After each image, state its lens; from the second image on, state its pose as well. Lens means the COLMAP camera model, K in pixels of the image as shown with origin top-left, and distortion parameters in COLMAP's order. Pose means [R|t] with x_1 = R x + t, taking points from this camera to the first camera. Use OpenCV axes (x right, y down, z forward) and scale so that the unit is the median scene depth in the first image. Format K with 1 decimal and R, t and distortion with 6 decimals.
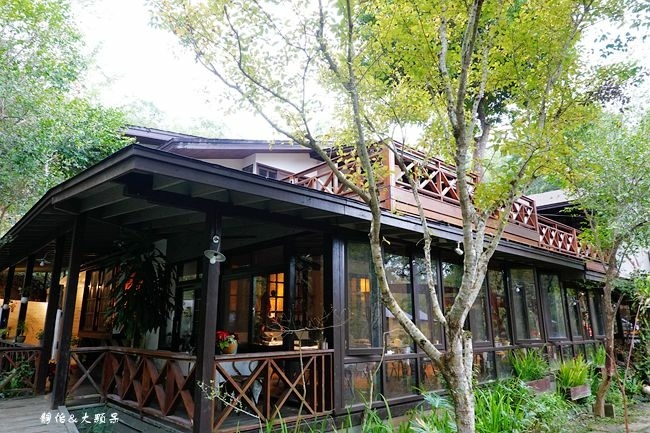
lens RADIAL K [[466.3, 0, 325.0], [0, 466.3, 216.5], [0, 0, 1]] dist [0.043263, 0.004858]
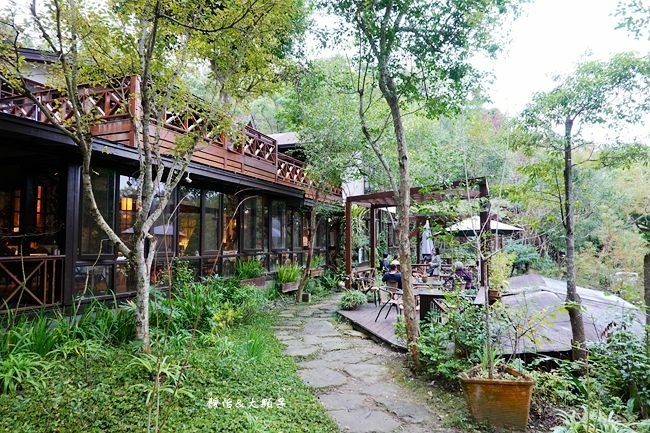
lens RADIAL K [[466.3, 0, 325.0], [0, 466.3, 216.5], [0, 0, 1]] dist [0.043263, 0.004858]
pose [[0.907939, 0.024631, 0.418378, 0.069230], [-0.094024, 0.984796, 0.146067, -0.034481], [-0.408419, -0.171957, 0.896451, -0.215308]]
